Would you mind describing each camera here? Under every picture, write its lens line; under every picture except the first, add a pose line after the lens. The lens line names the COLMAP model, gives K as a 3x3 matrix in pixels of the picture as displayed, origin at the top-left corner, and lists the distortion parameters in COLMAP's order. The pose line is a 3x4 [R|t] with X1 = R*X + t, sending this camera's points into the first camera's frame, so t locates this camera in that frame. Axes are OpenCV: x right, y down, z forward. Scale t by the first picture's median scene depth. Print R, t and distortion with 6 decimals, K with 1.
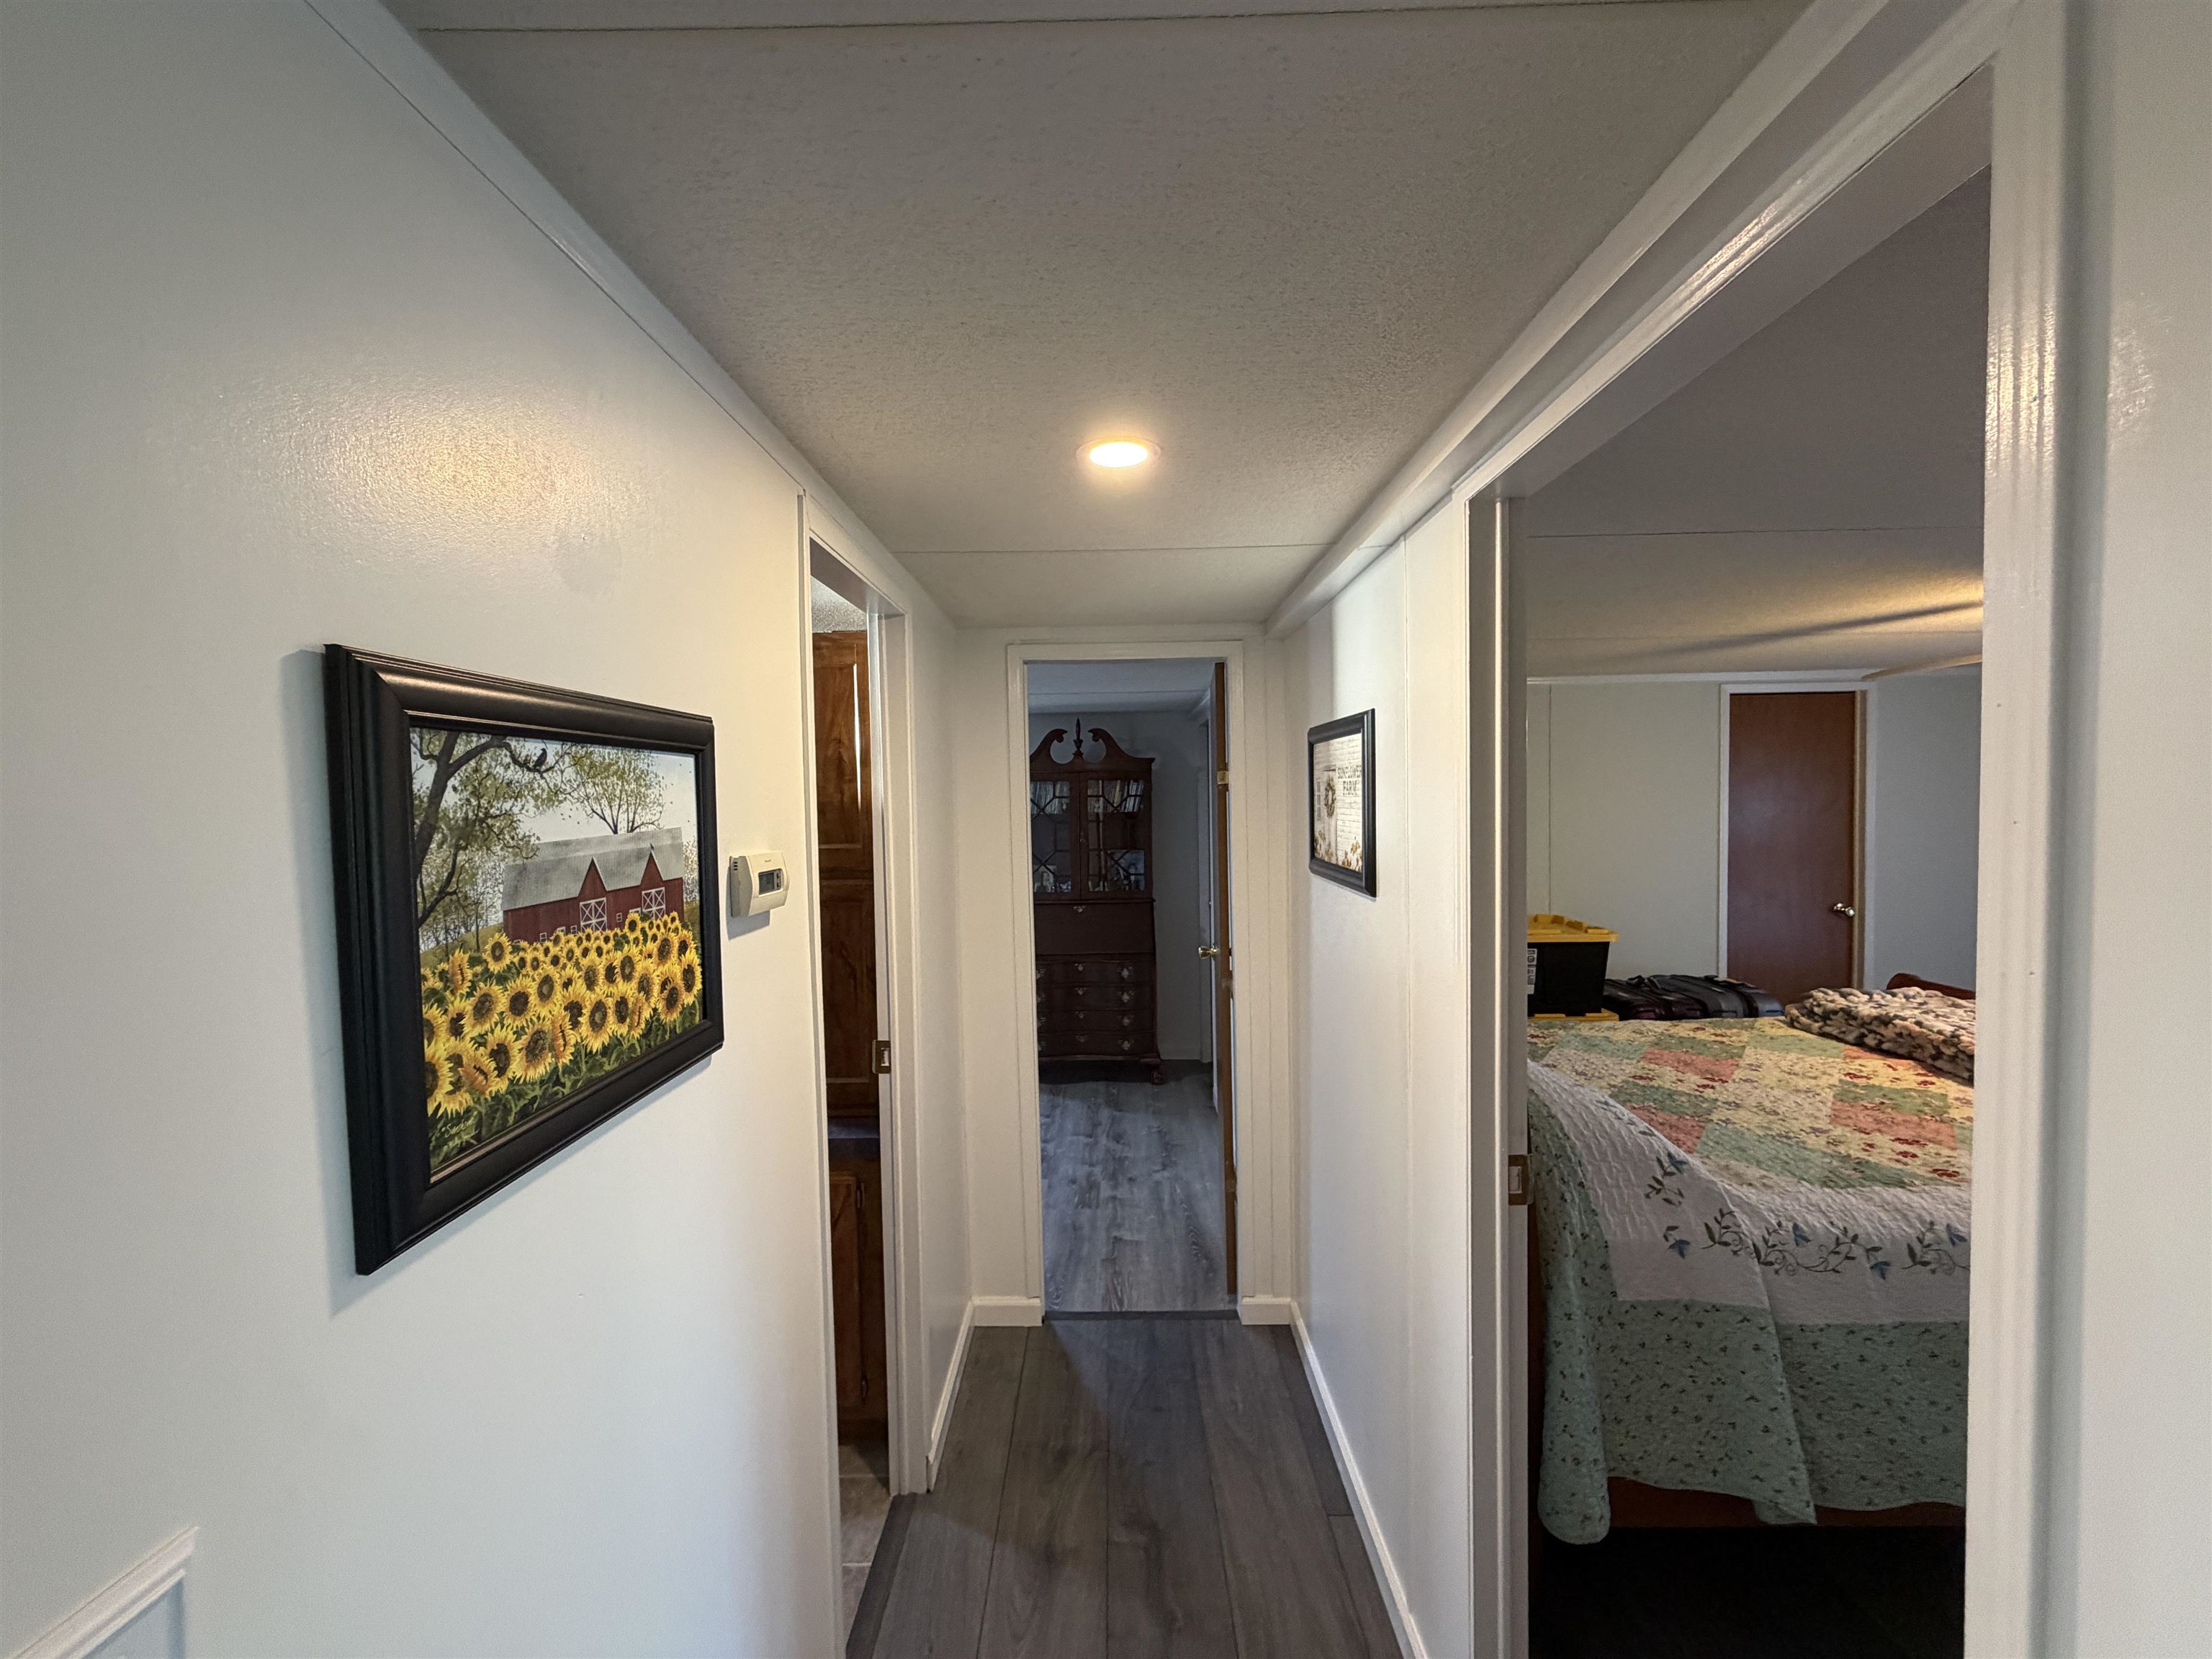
lens RADIAL K [[879.2, 0, 1098.0], [0, 879.2, 832.5], [0, 0, 1]] dist [0.001192, -0.000100]
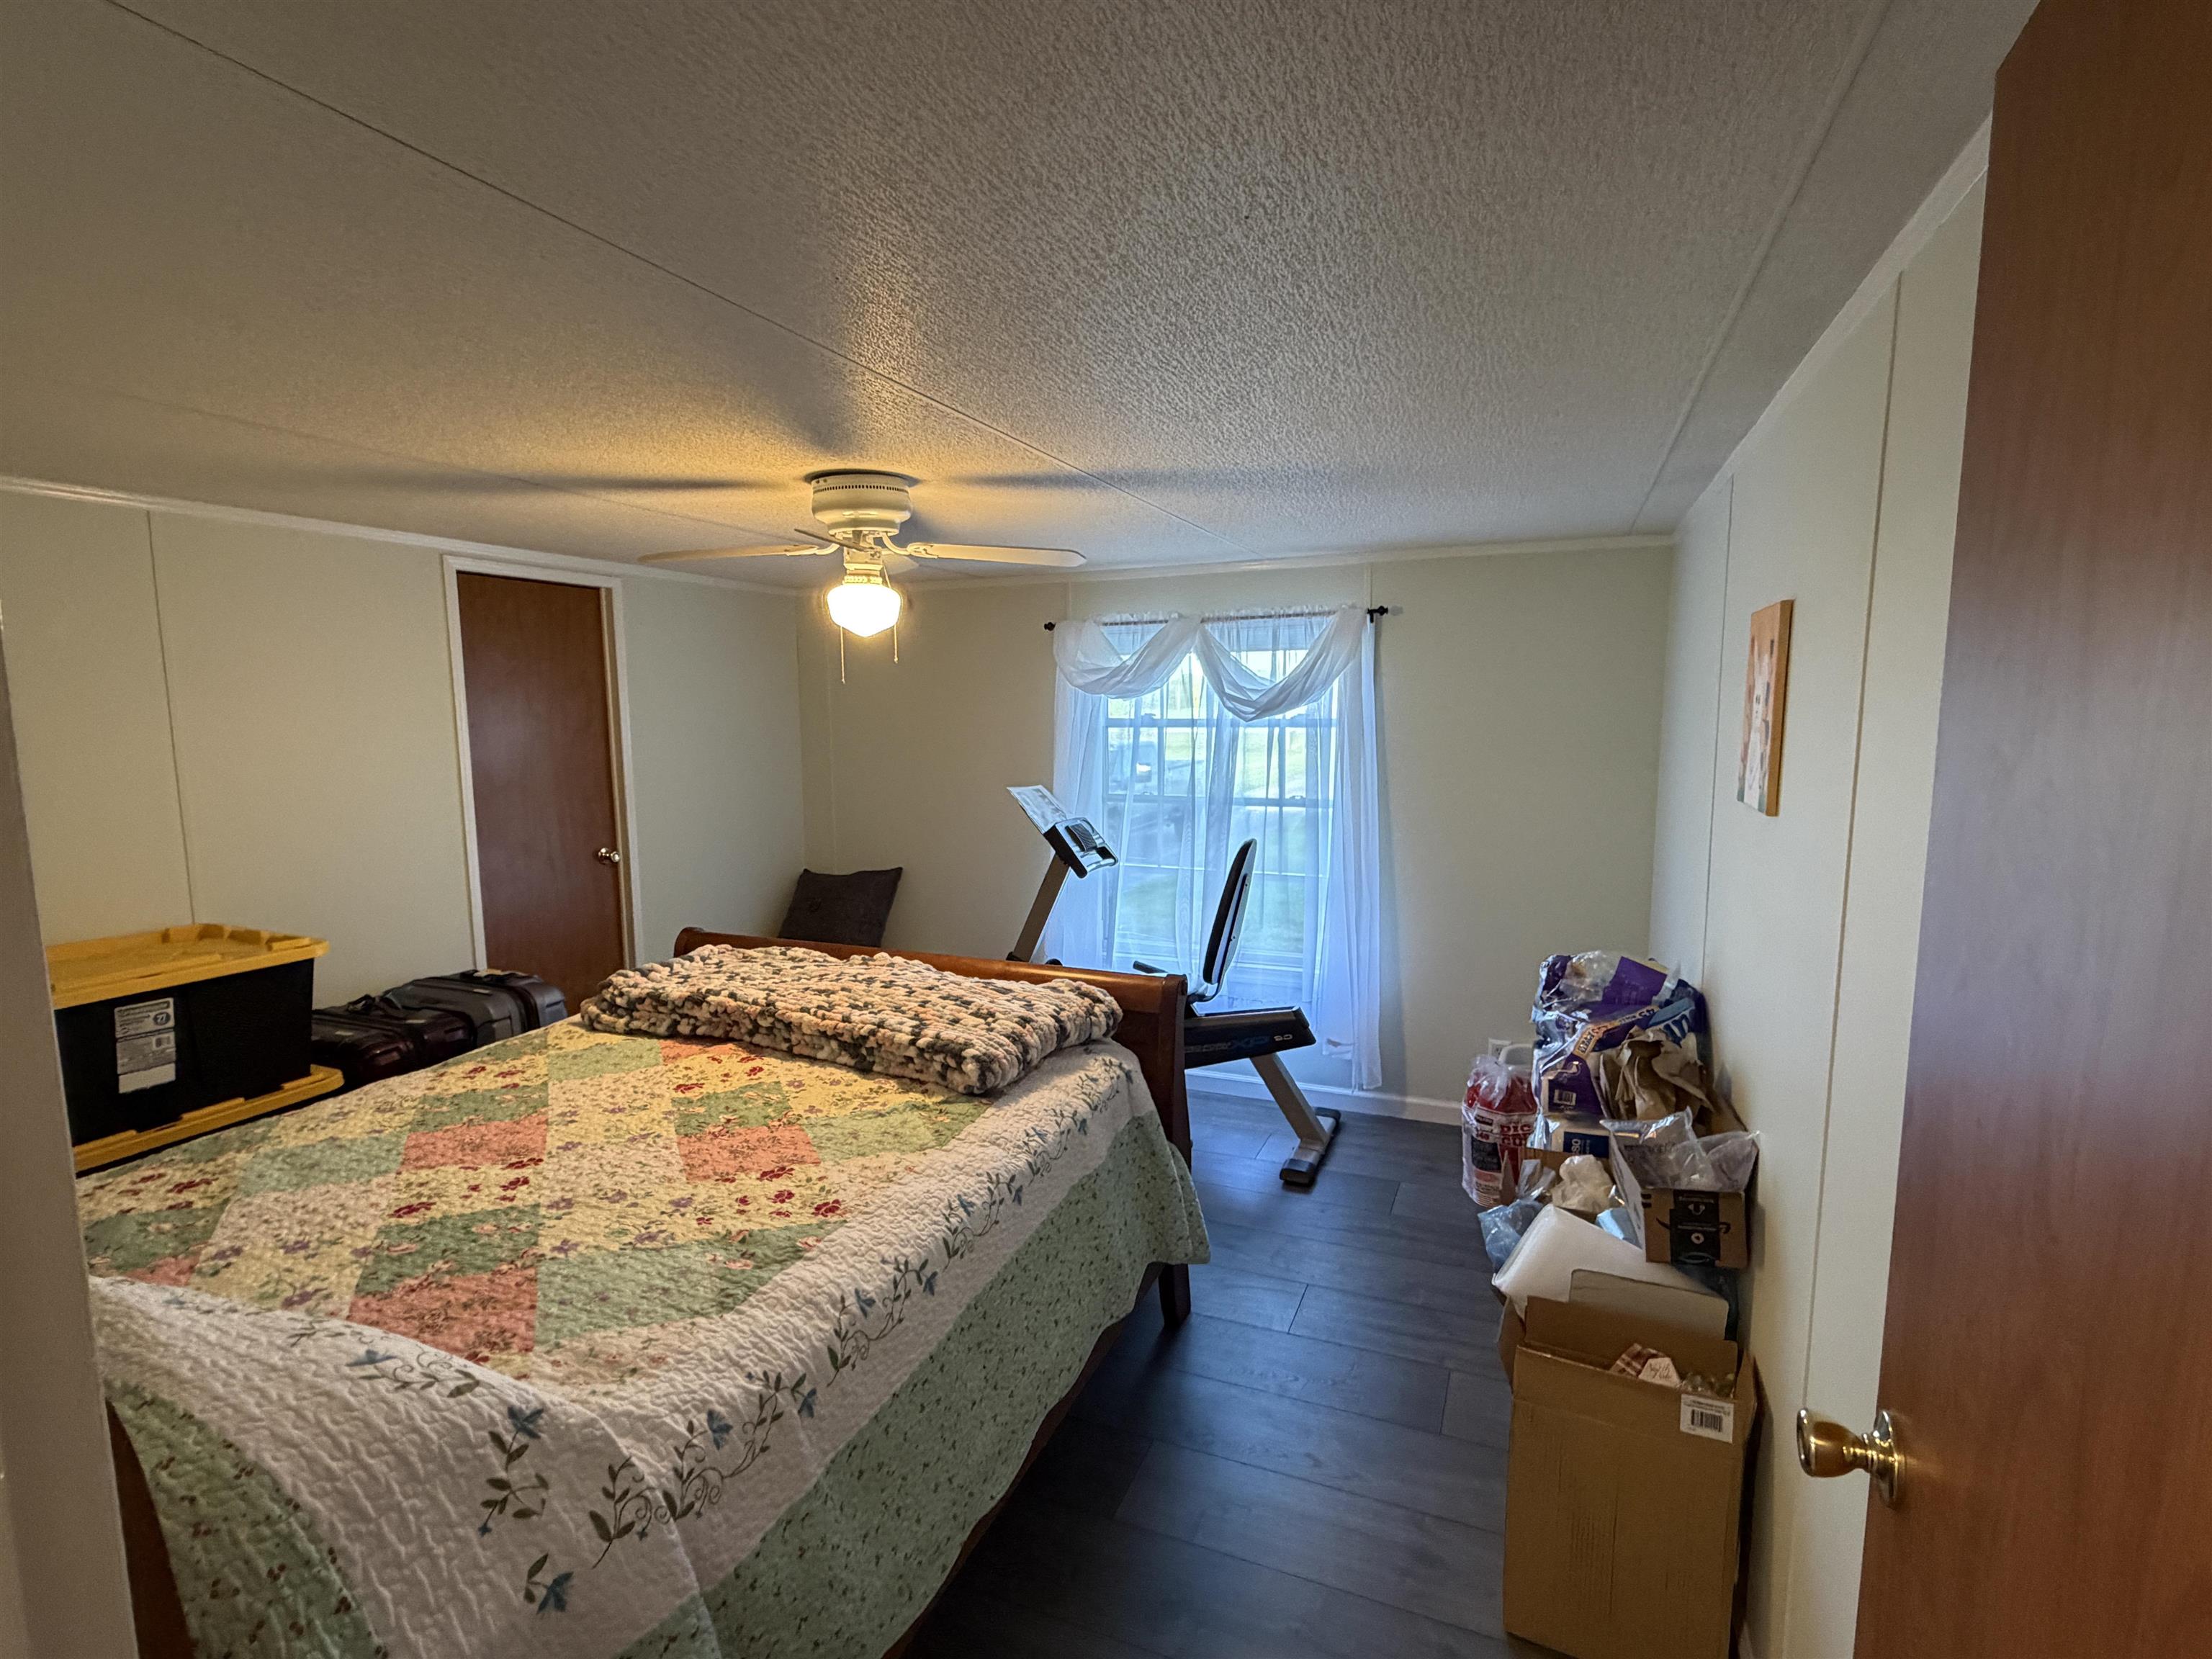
lens RADIAL K [[1054.7, 0, 1100.8], [0, 1054.7, 838.4], [0, 0, 1]] dist [-0.000409, -0.000438]
pose [[0.372028, -0.102400, 0.922556, 0.176130], [0.035428, 0.994739, 0.096125, -0.010721], [-0.927545, -0.003077, 0.373698, 0.326317]]
